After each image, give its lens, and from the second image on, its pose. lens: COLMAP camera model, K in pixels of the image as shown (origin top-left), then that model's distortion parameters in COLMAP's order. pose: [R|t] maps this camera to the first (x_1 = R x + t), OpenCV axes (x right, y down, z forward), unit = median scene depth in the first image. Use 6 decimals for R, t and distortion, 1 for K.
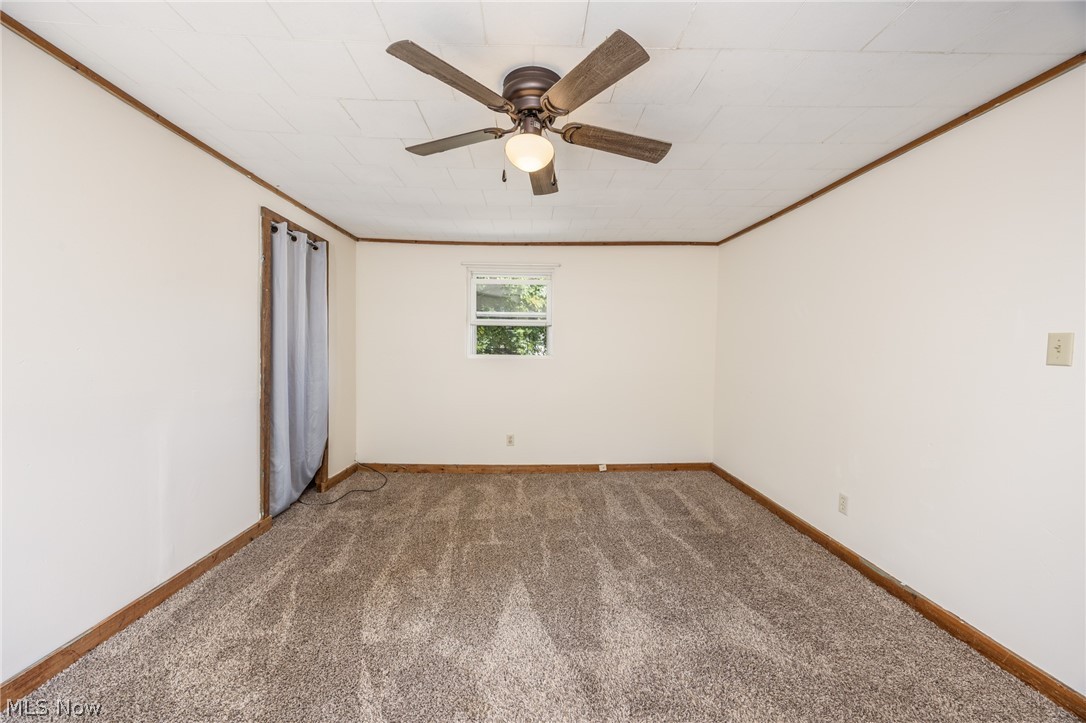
lens RADIAL K [[423.9, 0, 541.1], [0, 423.9, 359.7], [0, 0, 1]] dist [-0.006658, 0.000100]
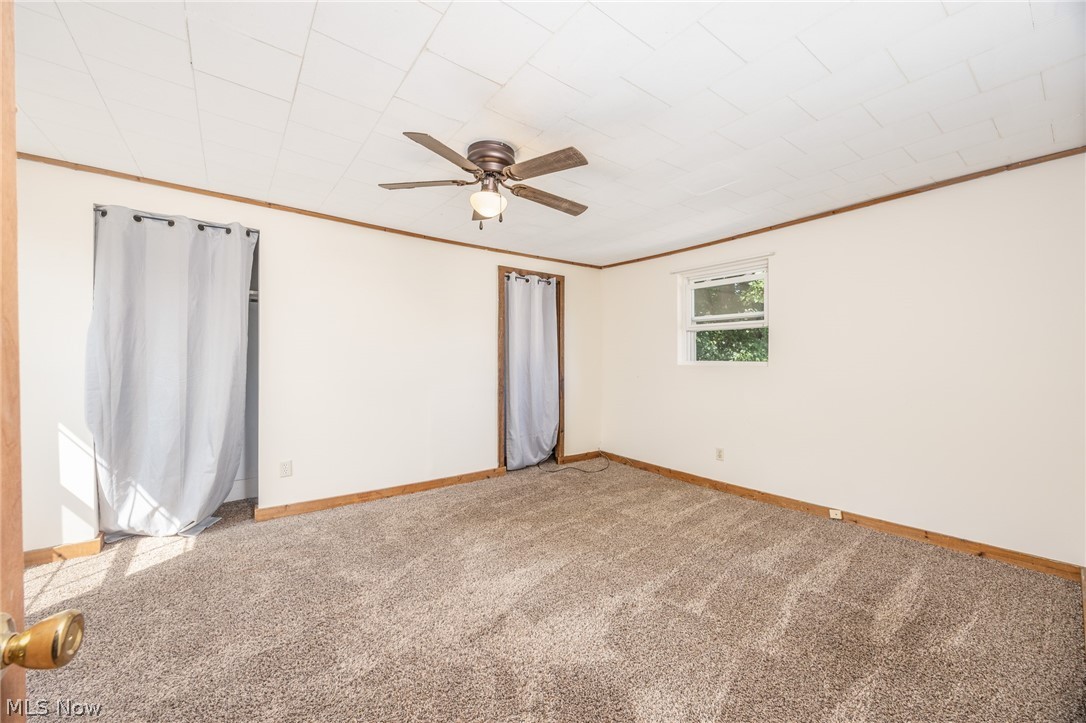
lens RADIAL K [[423.9, 0, 542.0], [0, 423.9, 358.5], [0, 0, 1]] dist [-0.006658, 0.000100]
pose [[0.569771, -0.008707, -0.821757, 0.544219], [-0.014558, 0.999680, -0.020686, 0.009119], [0.821674, 0.023749, 0.569462, 0.188239]]
